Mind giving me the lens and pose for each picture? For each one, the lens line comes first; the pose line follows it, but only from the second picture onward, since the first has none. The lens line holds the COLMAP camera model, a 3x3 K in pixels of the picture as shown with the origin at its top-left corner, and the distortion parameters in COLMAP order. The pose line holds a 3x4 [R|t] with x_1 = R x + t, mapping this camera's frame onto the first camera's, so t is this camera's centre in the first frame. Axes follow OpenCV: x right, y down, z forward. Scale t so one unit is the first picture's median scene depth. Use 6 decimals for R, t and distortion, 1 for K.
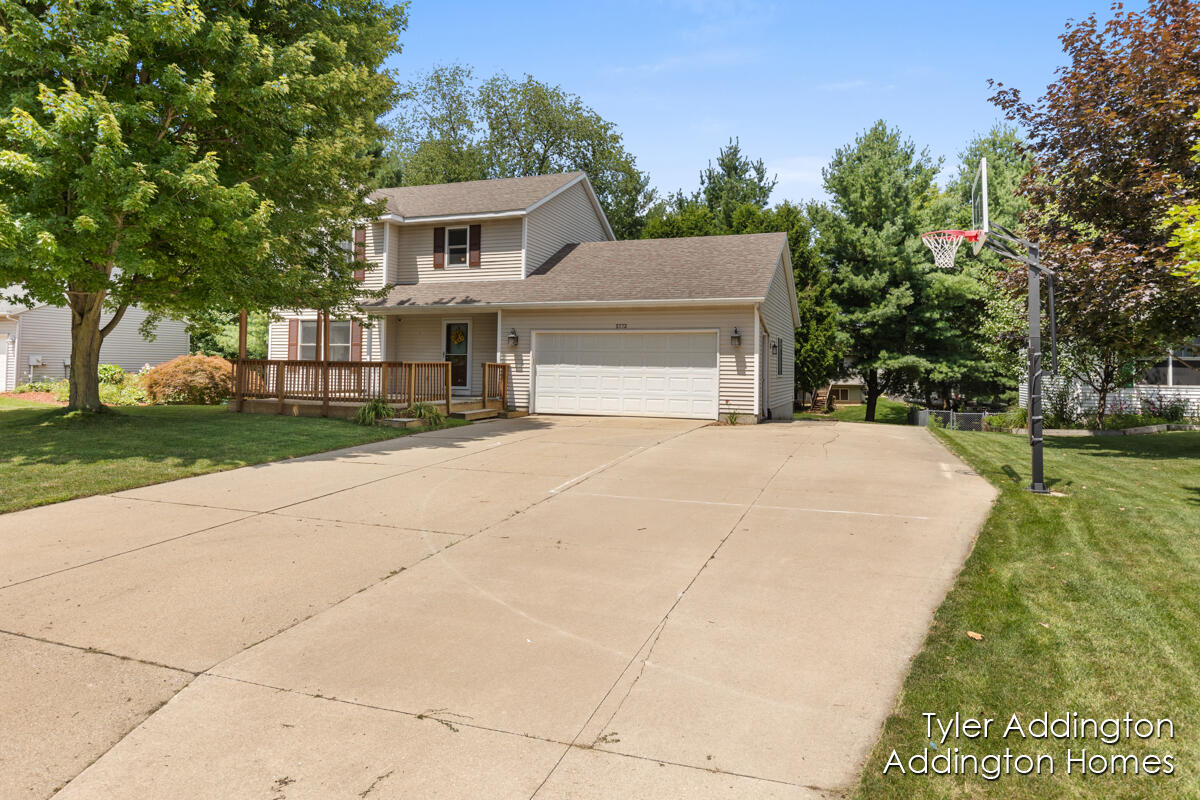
lens RADIAL K [[728.8, 0, 600.0], [0, 728.8, 395.4], [0, 0, 1]] dist [-0.002581, -0.000102]
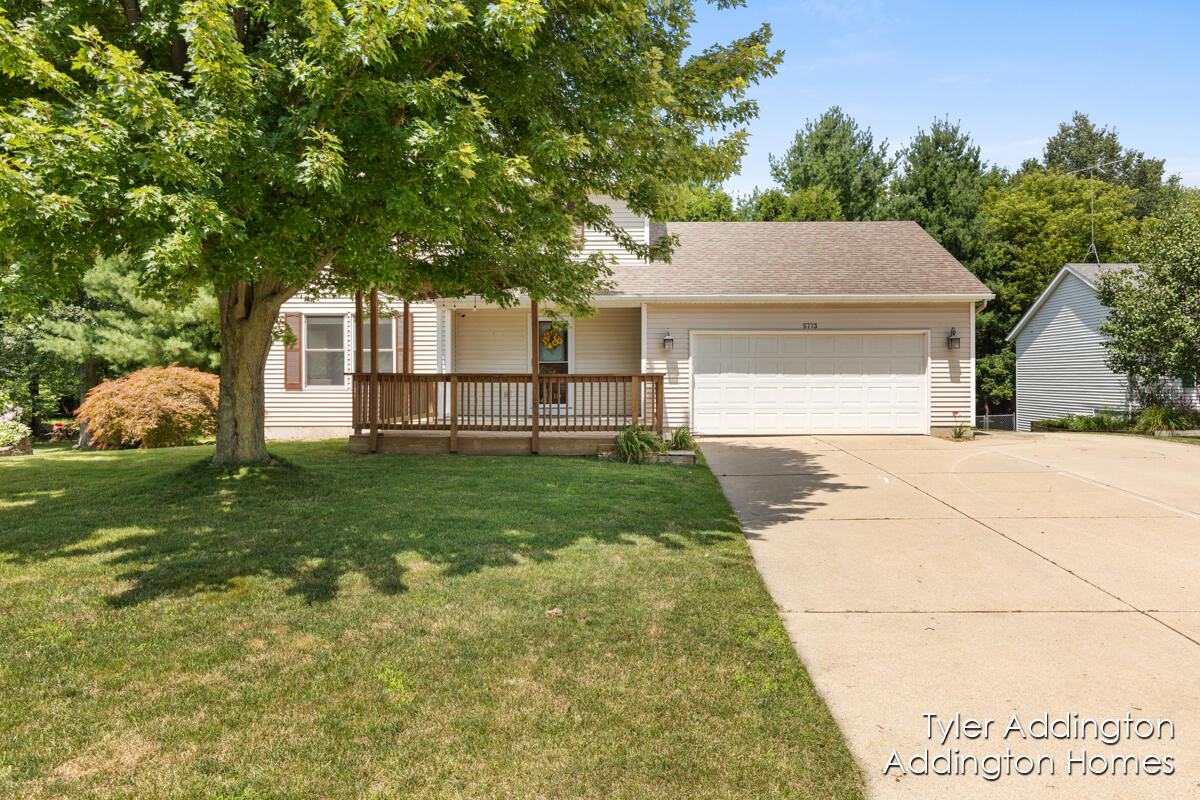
lens RADIAL K [[825.6, 0, 600.0], [0, 825.6, 403.2], [0, 0, 1]] dist [0.001532, -0.000003]
pose [[0.935512, -0.027820, 0.352197, -0.500239], [0.028343, 0.999592, 0.003673, -0.016881], [-0.352156, 0.006546, 0.935919, 0.199581]]
